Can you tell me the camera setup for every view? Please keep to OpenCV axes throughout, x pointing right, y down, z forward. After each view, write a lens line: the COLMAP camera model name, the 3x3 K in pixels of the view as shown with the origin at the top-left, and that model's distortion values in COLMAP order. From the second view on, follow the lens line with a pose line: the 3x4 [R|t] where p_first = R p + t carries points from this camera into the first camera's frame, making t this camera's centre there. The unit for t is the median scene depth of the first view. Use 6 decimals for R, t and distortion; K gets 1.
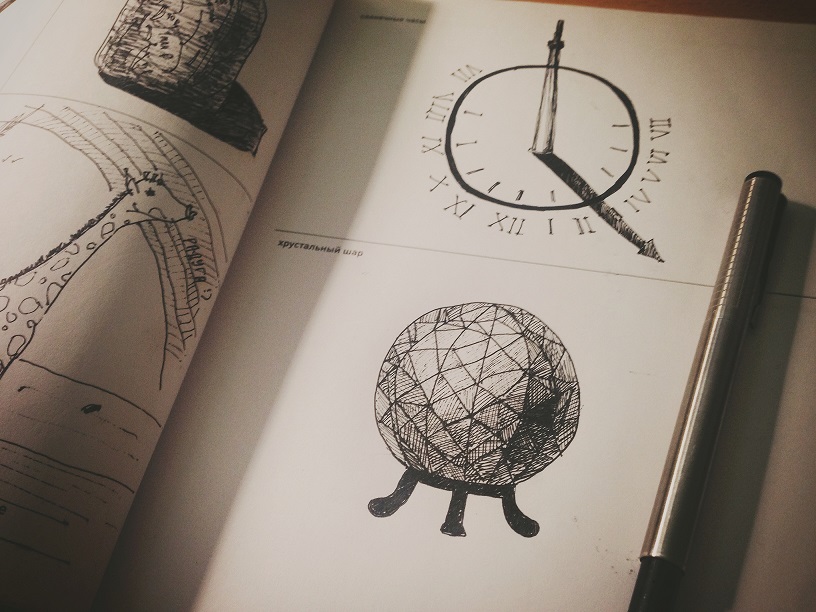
lens RADIAL K [[783.5, 0, 408.0], [0, 783.5, 306.0], [0, 0, 1]] dist [0.068680, -0.266327]
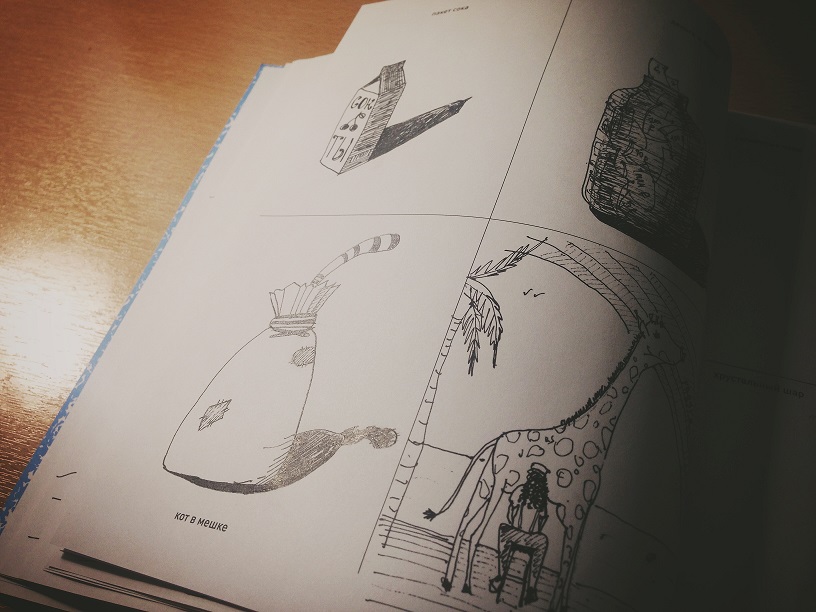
lens RADIAL K [[783.5, 0, 408.0], [0, 783.5, 306.0], [0, 0, 1]] dist [0.068680, -0.266327]
pose [[0.991388, 0.091713, -0.093478, -0.522237], [-0.094695, 0.995113, -0.027979, -0.113573], [0.090455, 0.036590, 0.995228, -0.069535]]
